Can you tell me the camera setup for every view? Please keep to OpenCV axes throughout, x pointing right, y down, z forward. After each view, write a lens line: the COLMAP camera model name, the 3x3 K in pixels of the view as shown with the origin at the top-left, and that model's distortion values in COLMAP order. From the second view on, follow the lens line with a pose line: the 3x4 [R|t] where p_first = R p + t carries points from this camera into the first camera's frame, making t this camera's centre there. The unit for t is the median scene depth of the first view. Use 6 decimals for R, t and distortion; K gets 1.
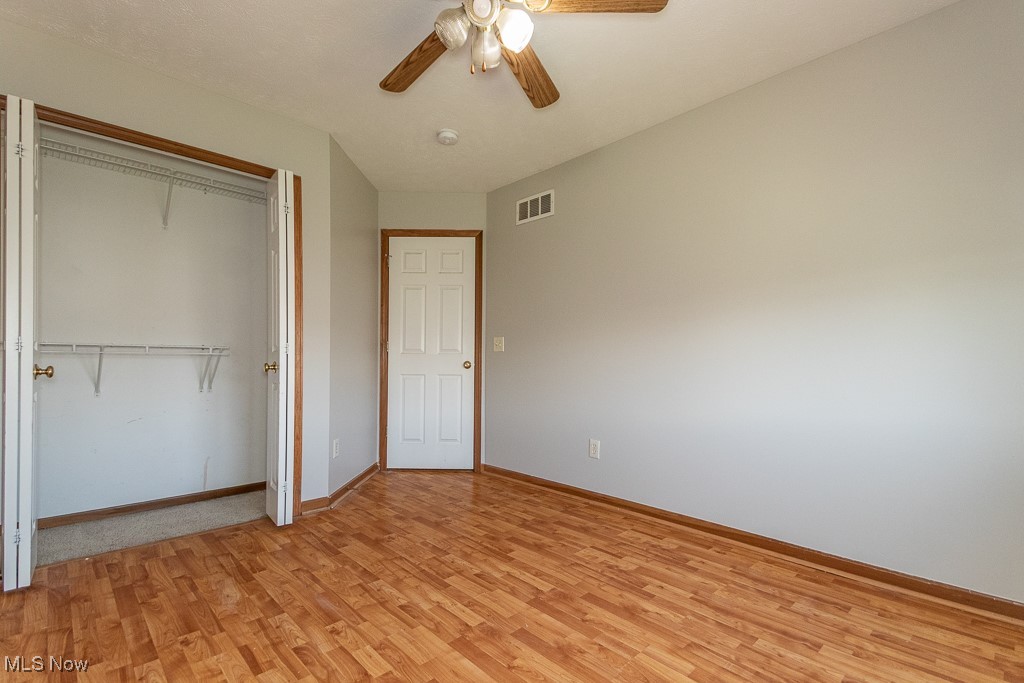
lens RADIAL K [[467.1, 0, 514.4], [0, 467.1, 348.7], [0, 0, 1]] dist [0.056392, -0.014781]
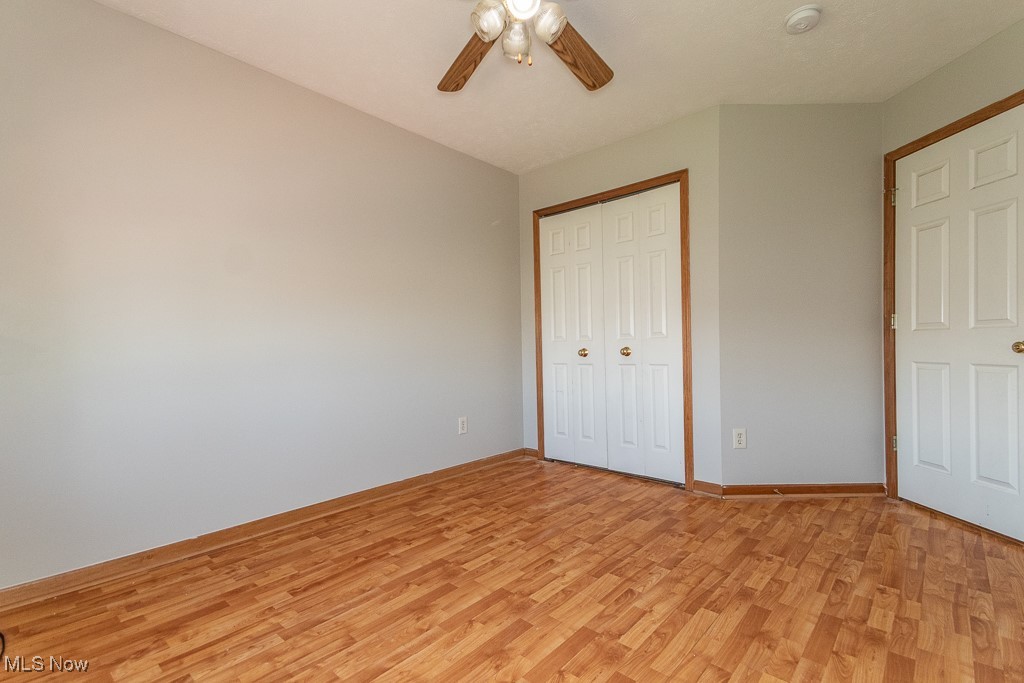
lens RADIAL K [[467.1, 0, 506.1], [0, 467.1, 357.3], [0, 0, 1]] dist [0.056392, -0.014781]
pose [[0.056760, 0.016465, -0.998252, 0.784449], [0.042018, 0.998939, 0.018865, 0.020008], [0.997503, -0.043015, 0.056008, 0.744524]]
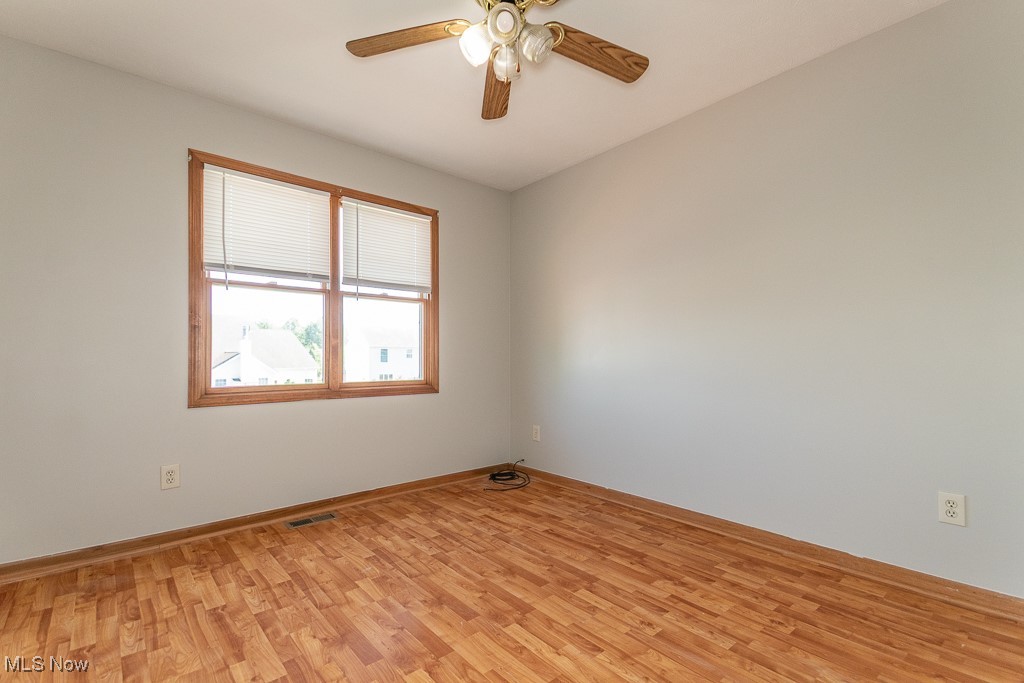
lens RADIAL K [[467.1, 0, 503.2], [0, 467.1, 345.5], [0, 0, 1]] dist [0.056392, -0.014781]
pose [[-0.996438, -0.001743, 0.084312, -0.120252], [-0.006247, 0.998565, -0.053186, 0.036278], [-0.084098, -0.053524, -0.995019, 1.669899]]
